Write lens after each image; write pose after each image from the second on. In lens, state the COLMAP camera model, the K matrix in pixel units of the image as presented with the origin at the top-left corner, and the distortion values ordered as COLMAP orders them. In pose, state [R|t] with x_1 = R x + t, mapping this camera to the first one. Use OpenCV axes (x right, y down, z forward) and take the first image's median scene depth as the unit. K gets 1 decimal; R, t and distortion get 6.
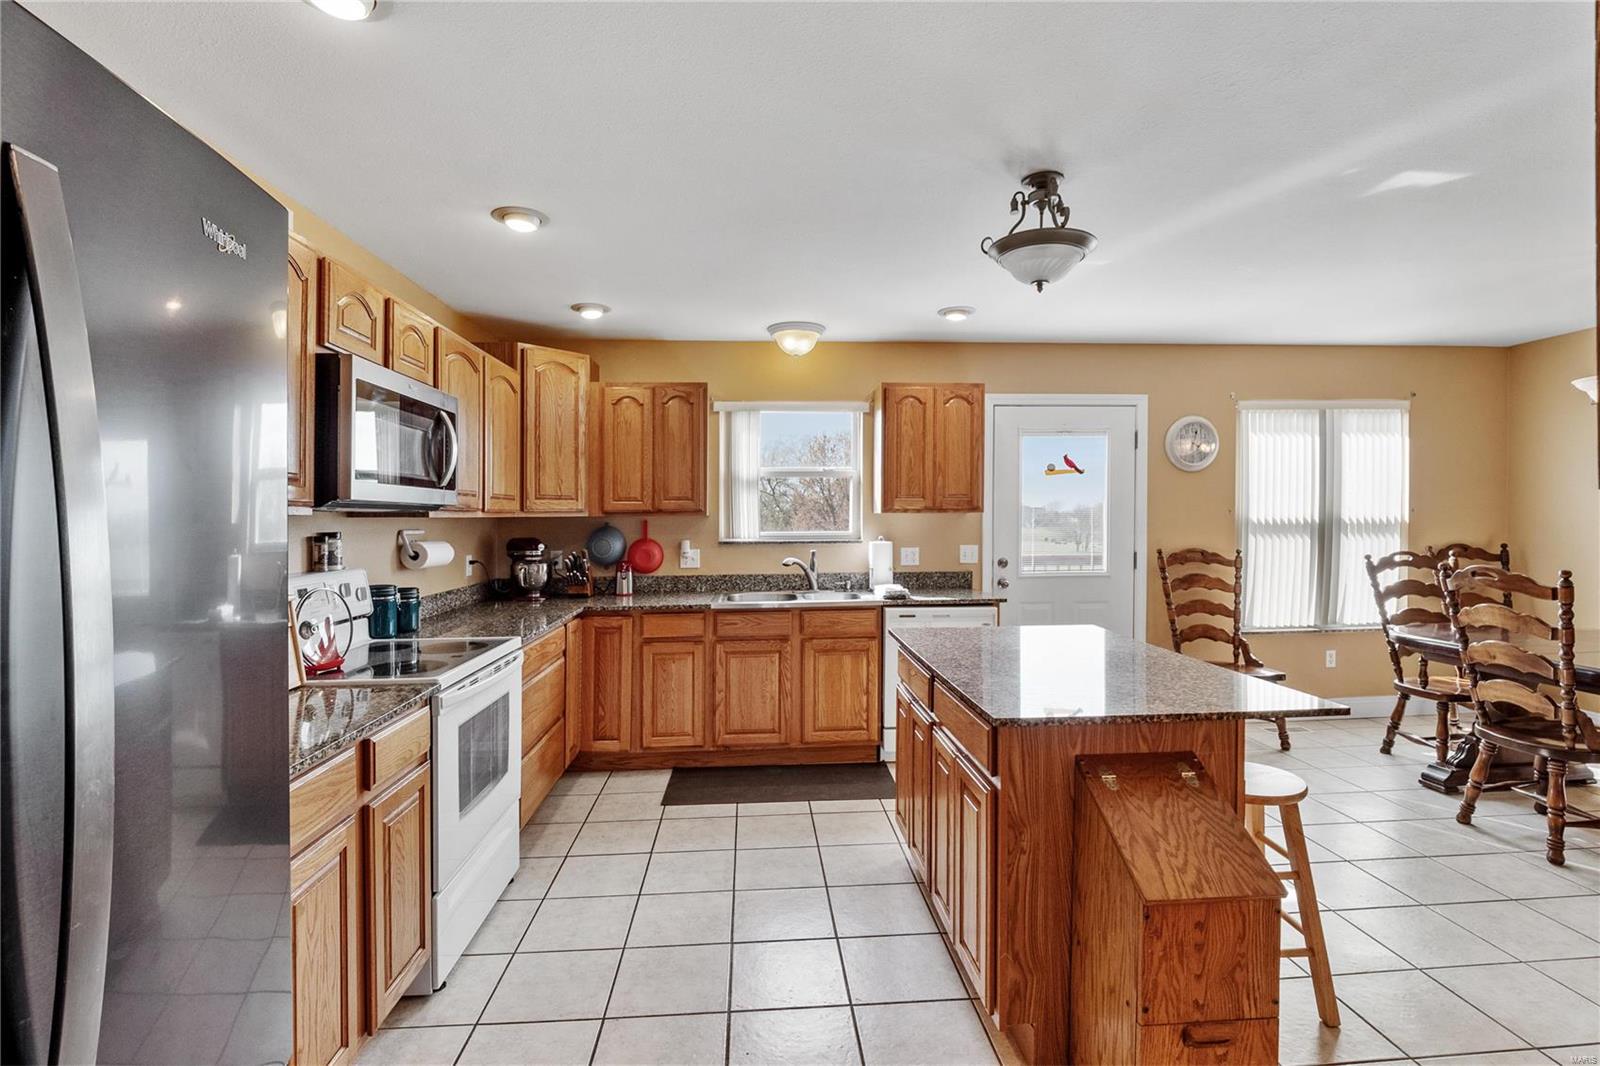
lens RADIAL K [[772.4, 0, 800.0], [0, 772.4, 533.0], [0, 0, 1]] dist [0.003114, -0.000137]
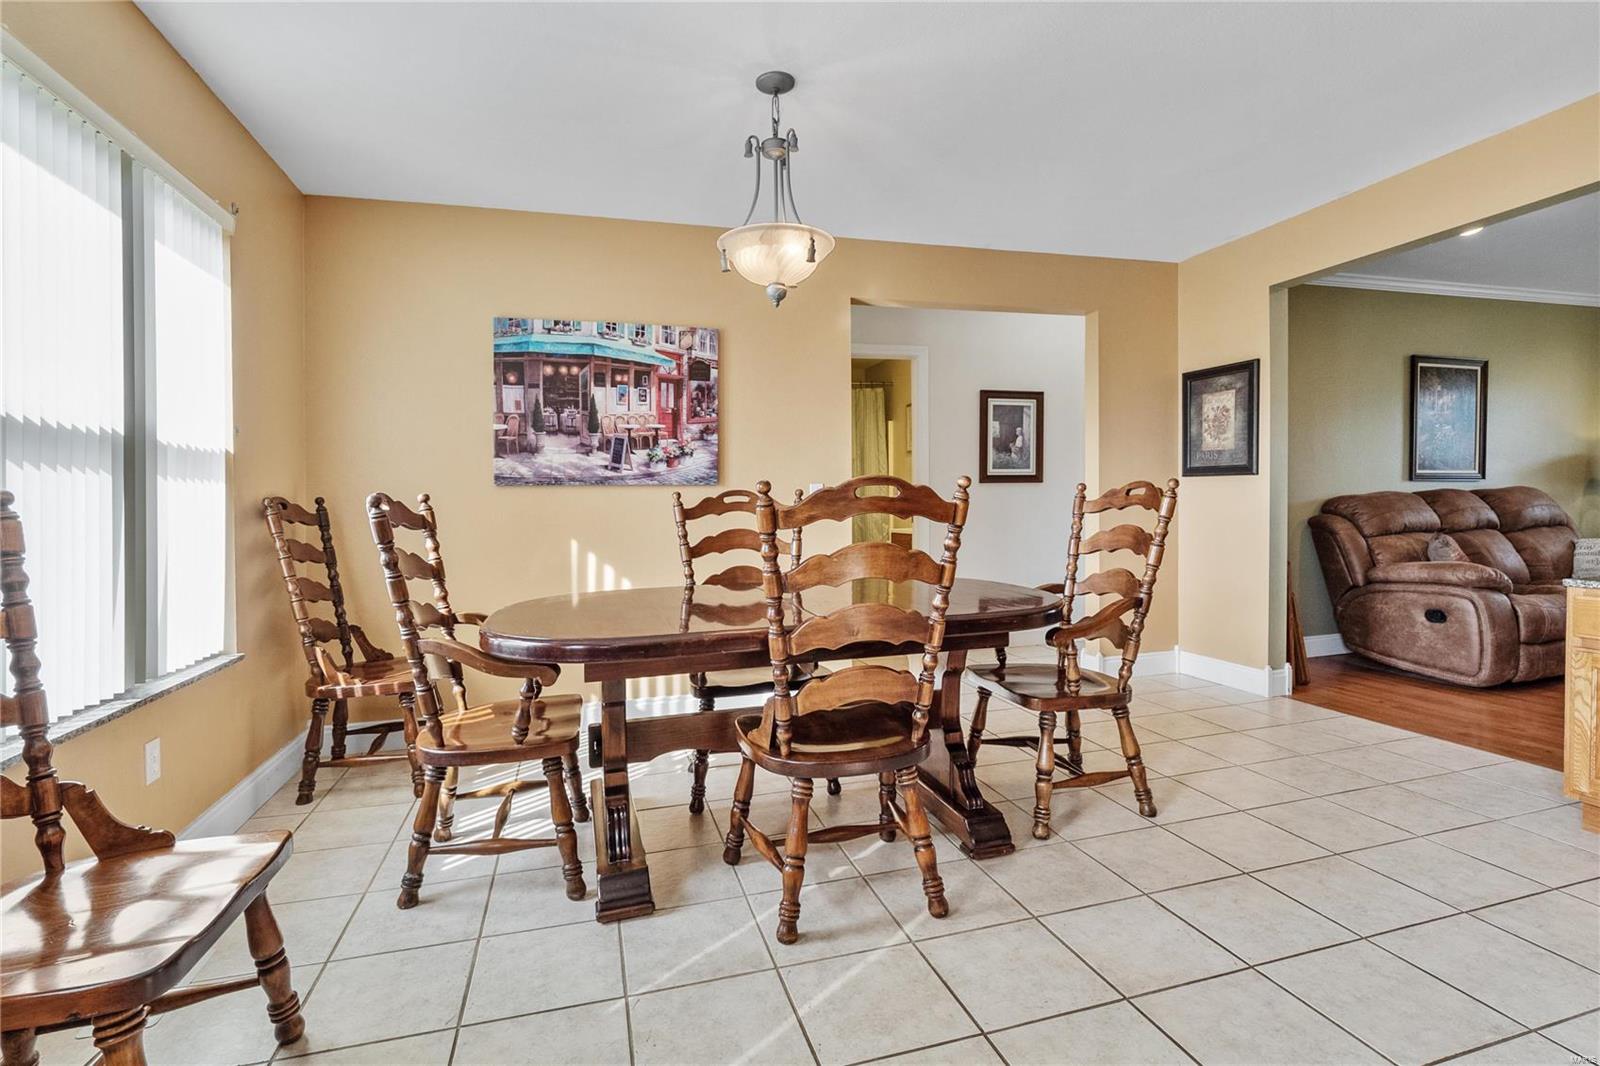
lens RADIAL K [[740.4, 0, 798.8], [0, 740.4, 512.9], [0, 0, 1]] dist [-0.003864, -0.000864]
pose [[-0.225358, 0.001929, 0.974274, 0.240176], [0.036755, 0.999303, 0.006523, 0.042718], [-0.973582, 0.037279, -0.225272, 0.823830]]
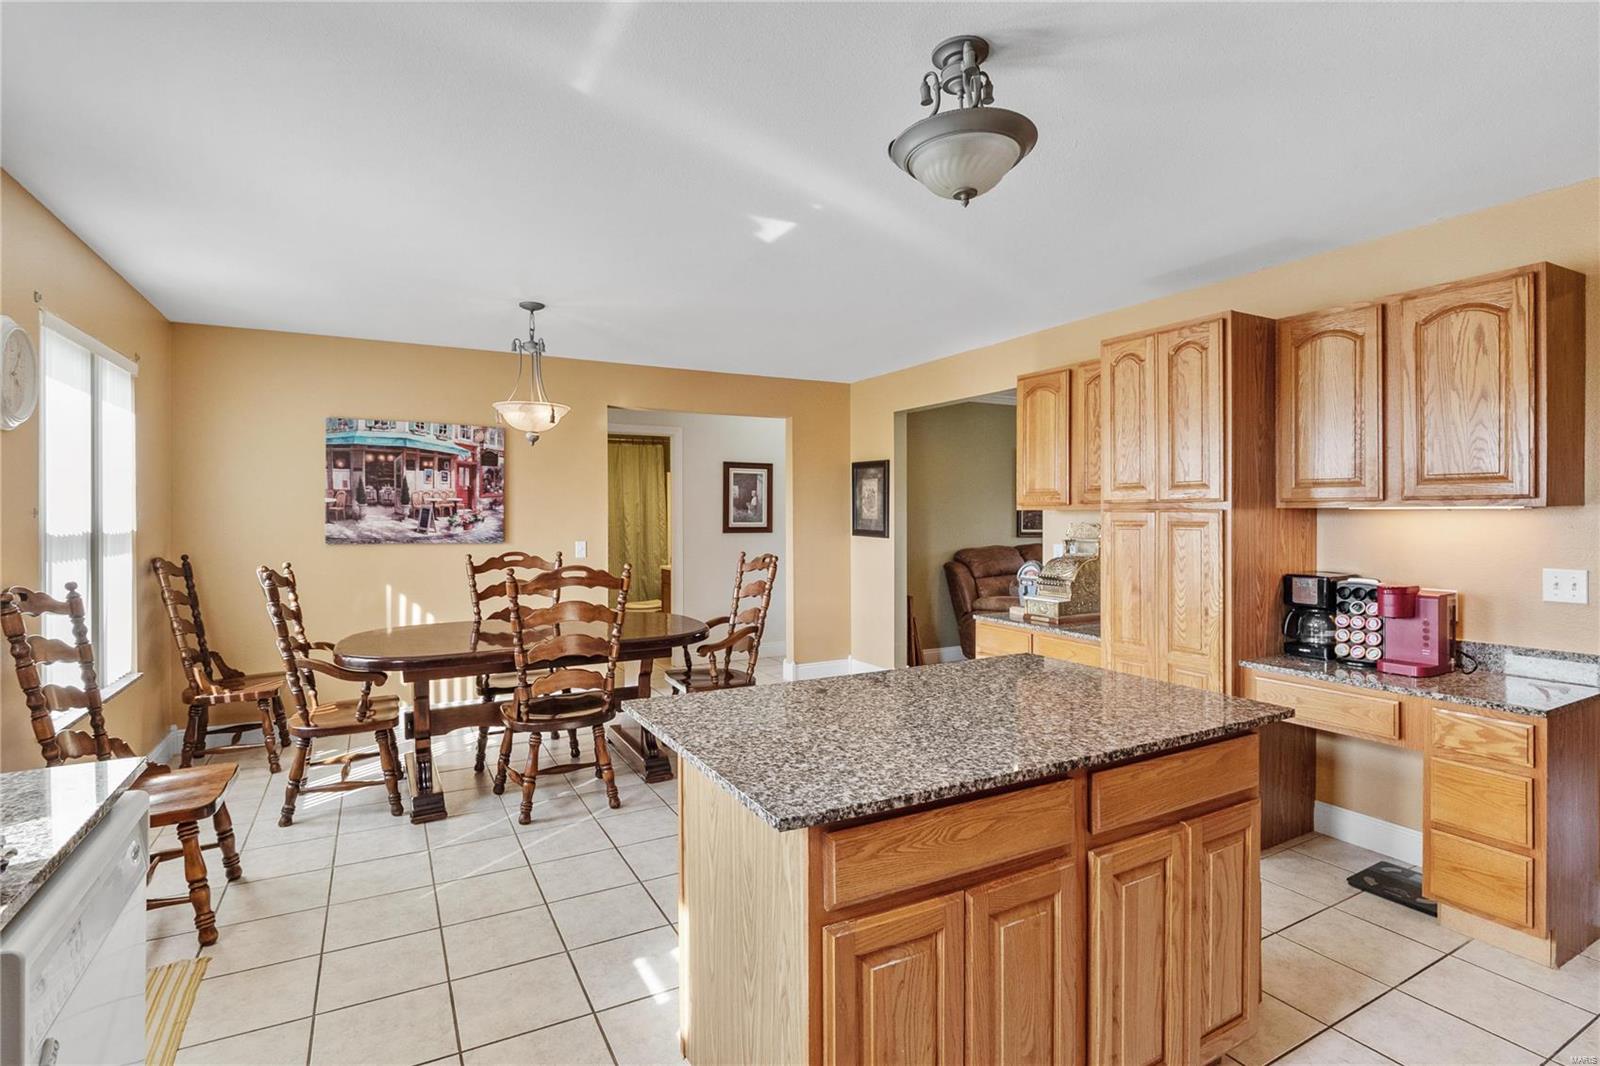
lens RADIAL K [[782.5, 0, 779.5], [0, 782.5, 534.8], [0, 0, 1]] dist [-0.017610, -0.000541]
pose [[-0.403881, -0.014056, 0.914704, -0.145027], [0.023496, 0.999393, 0.025732, -0.014795], [-0.914510, 0.031884, -0.403305, 0.818183]]
